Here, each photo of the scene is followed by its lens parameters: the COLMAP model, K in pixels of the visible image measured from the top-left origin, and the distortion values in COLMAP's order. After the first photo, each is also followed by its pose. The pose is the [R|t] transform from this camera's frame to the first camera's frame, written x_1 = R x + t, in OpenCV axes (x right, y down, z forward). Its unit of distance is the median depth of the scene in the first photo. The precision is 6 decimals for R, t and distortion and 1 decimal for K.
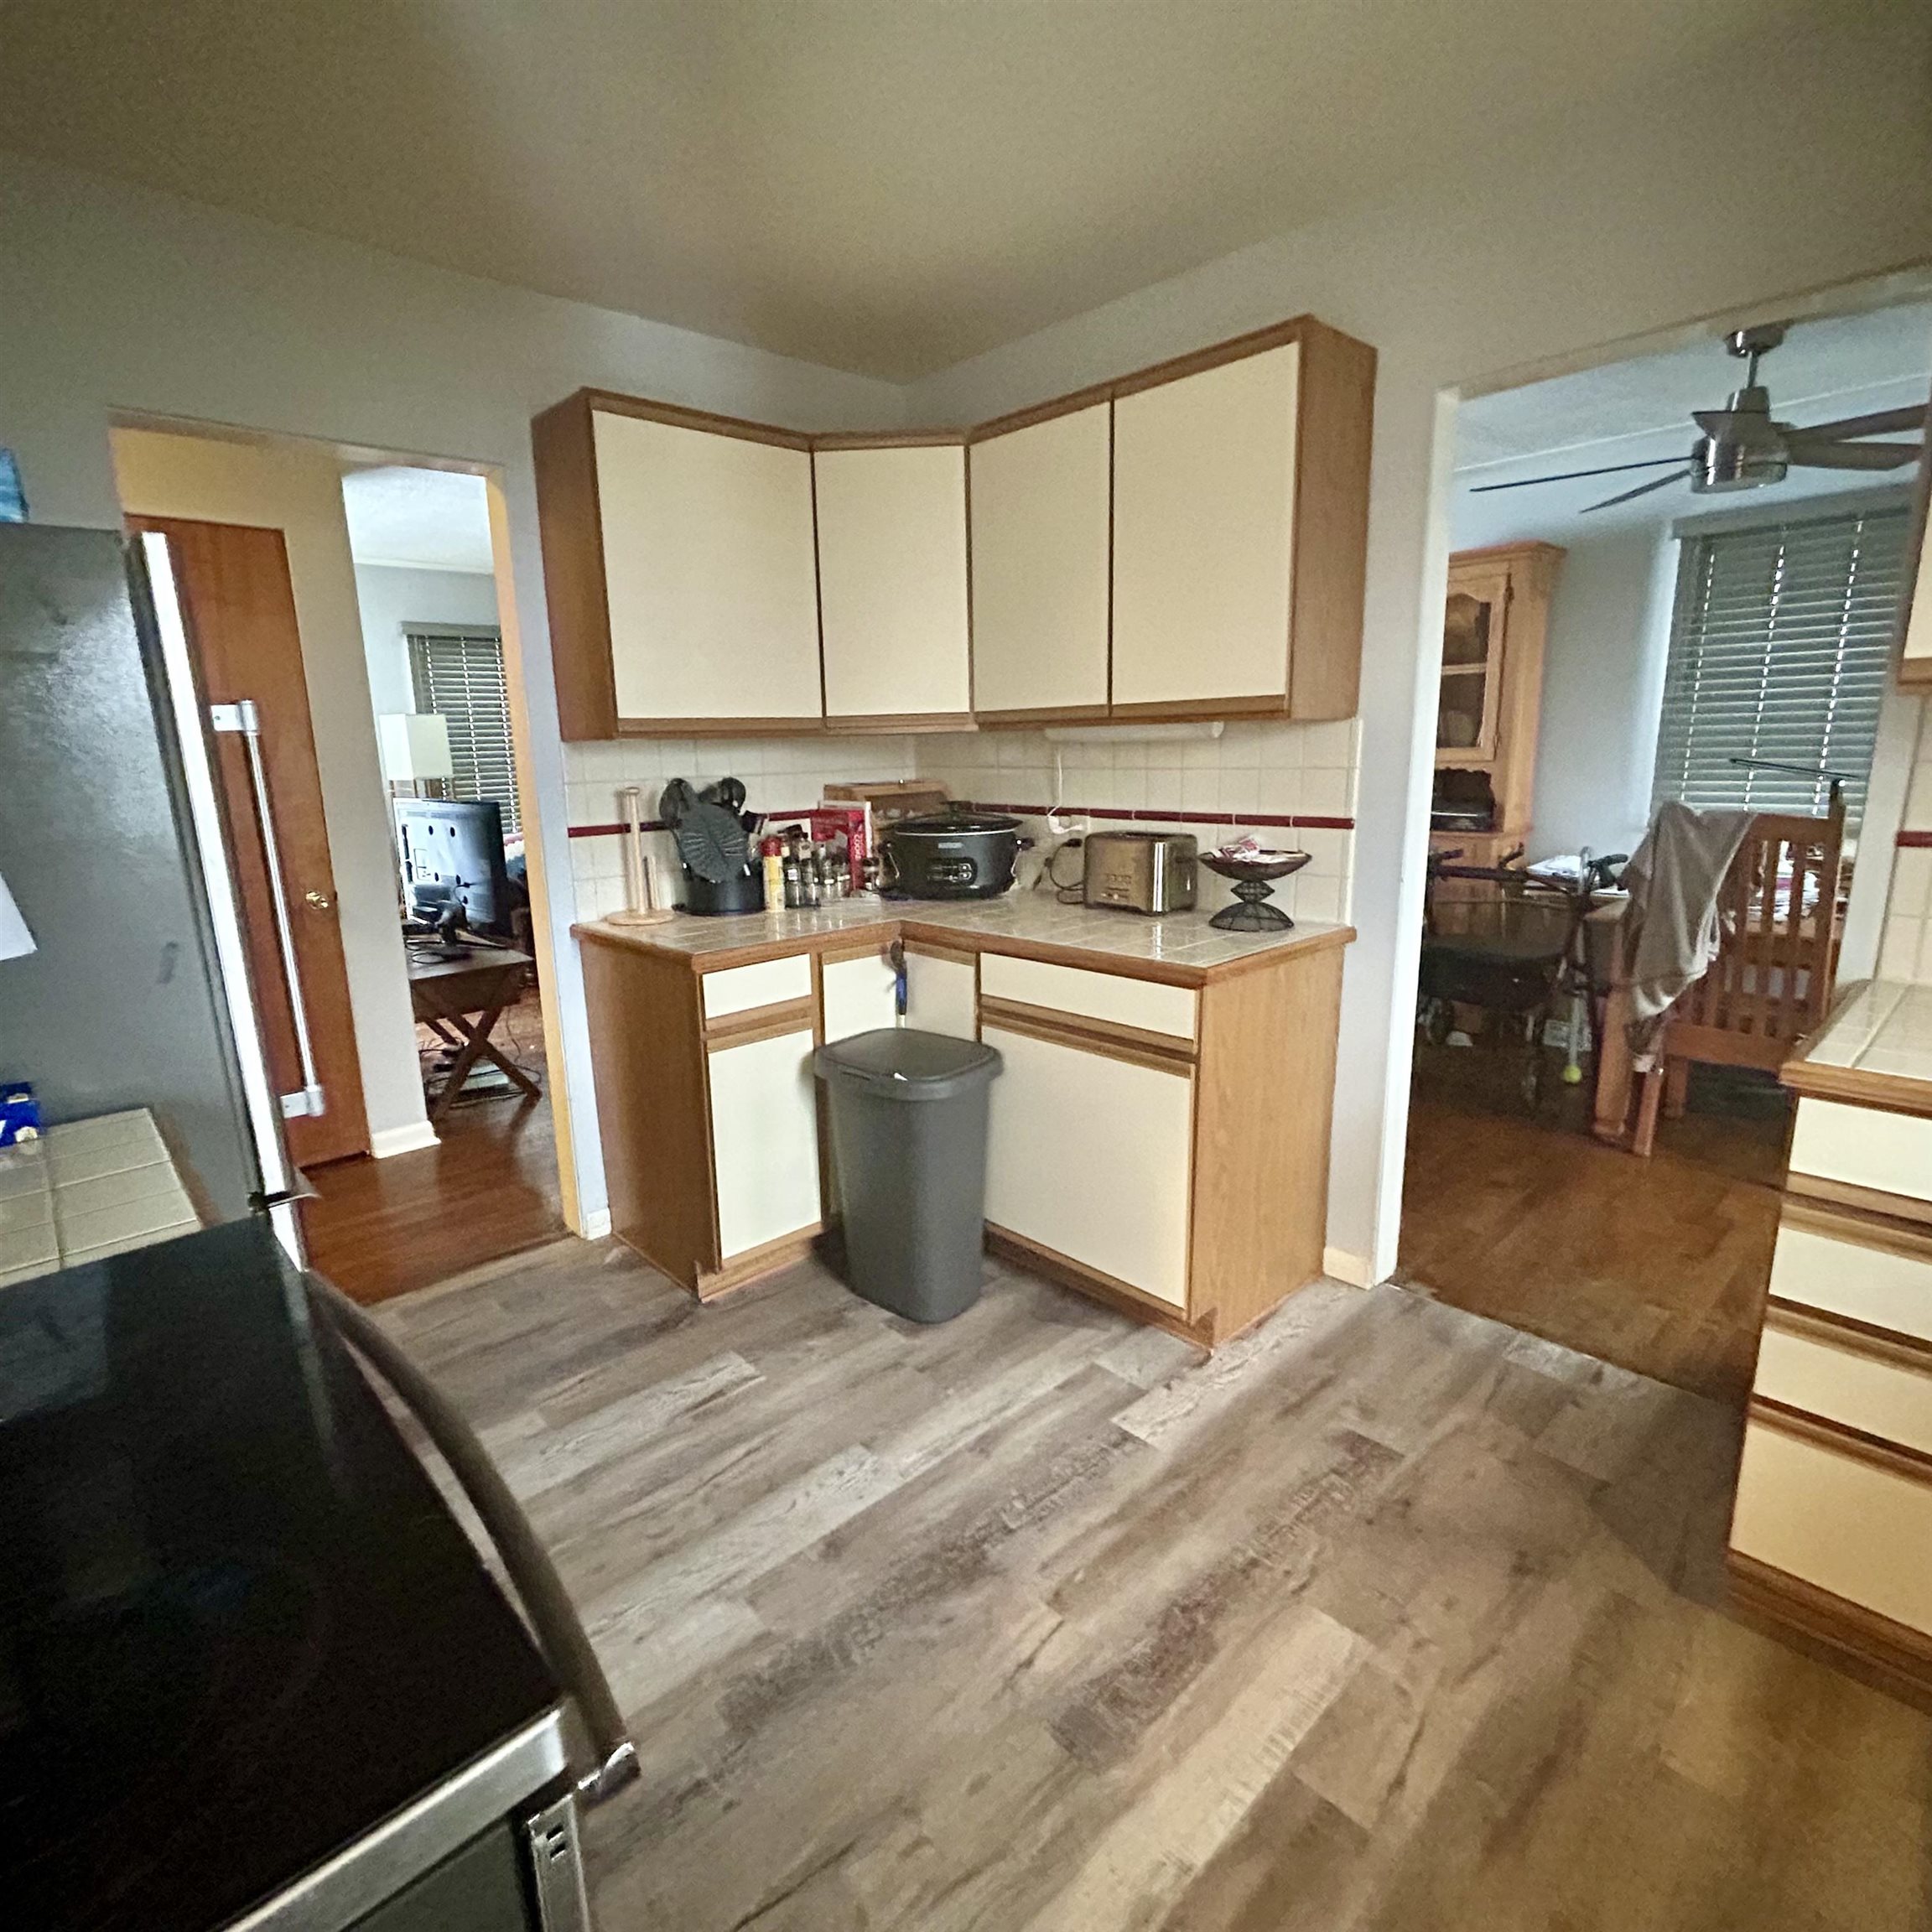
lens RADIAL K [[1048.2, 0, 976.0], [0, 1048.2, 970.4], [0, 0, 1]] dist [-0.006176, 0.002811]
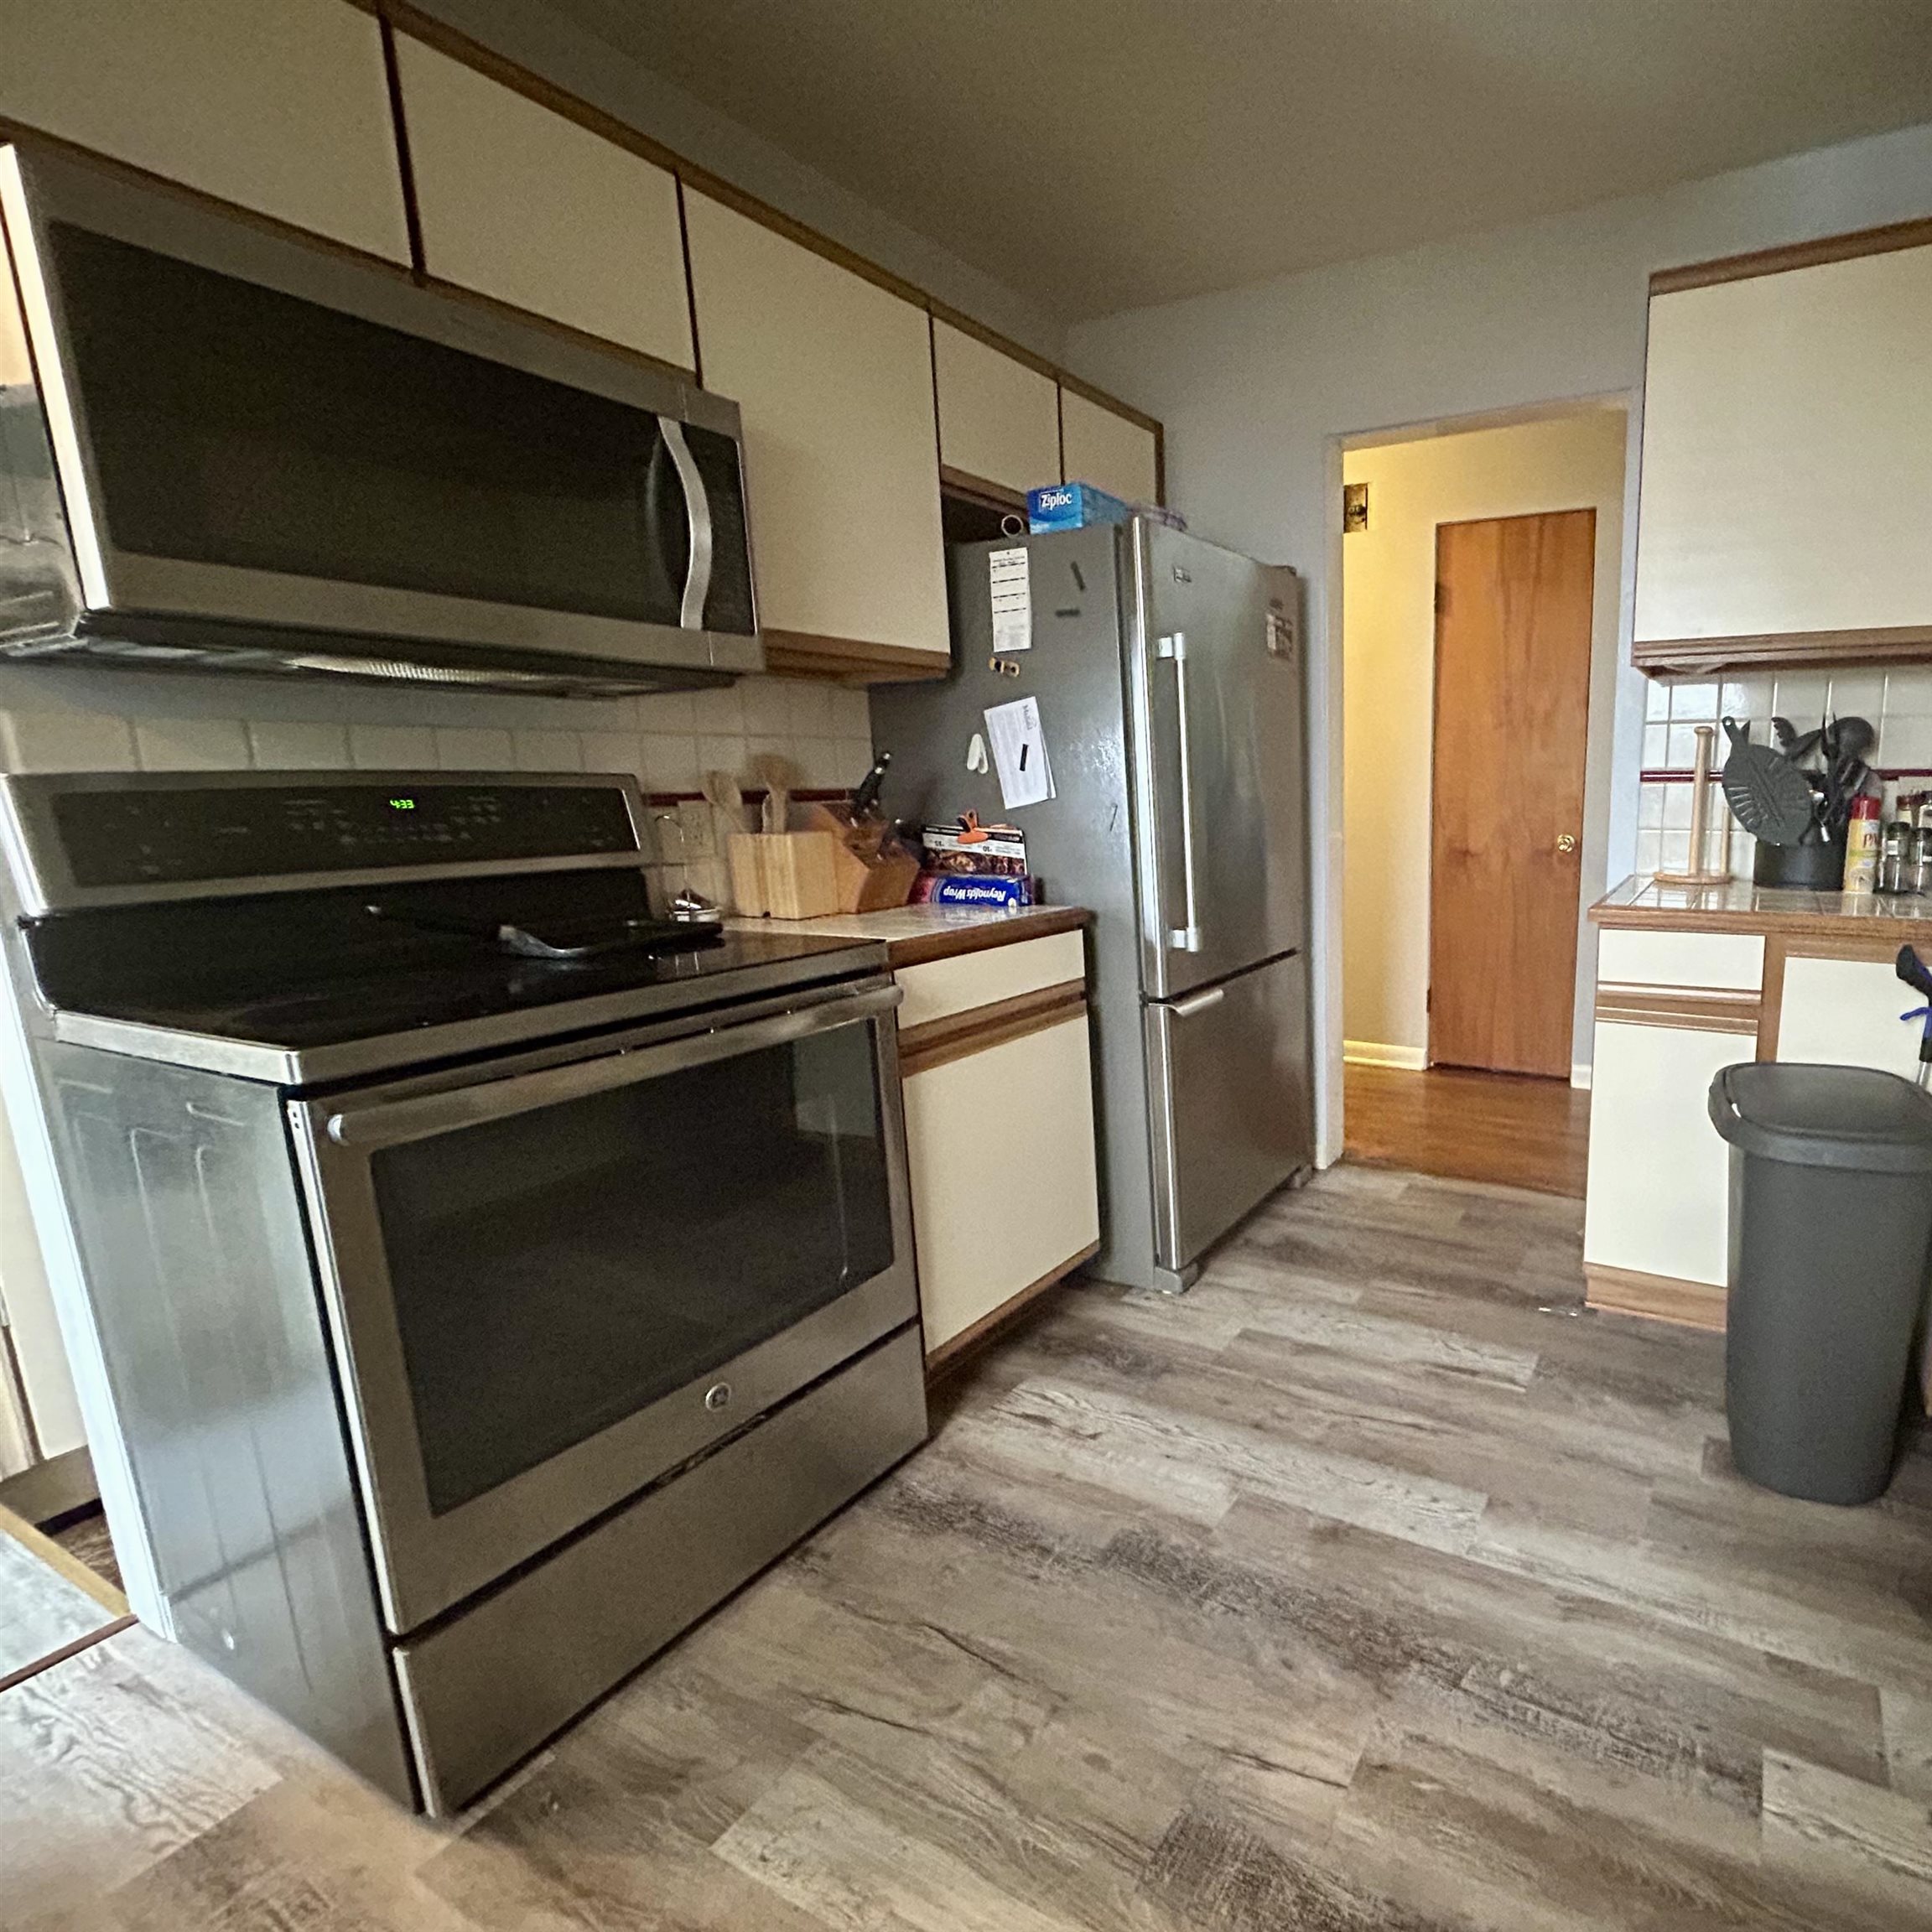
lens RADIAL K [[1048.2, 0, 1236.7], [0, 1048.2, 970.0], [0, 0, 1]] dist [-0.006176, 0.002811]
pose [[0.353308, 0.193875, -0.915197, 0.494636], [-0.198820, 0.971502, 0.129050, -0.017099], [0.914136, 0.136365, 0.381786, 0.450694]]
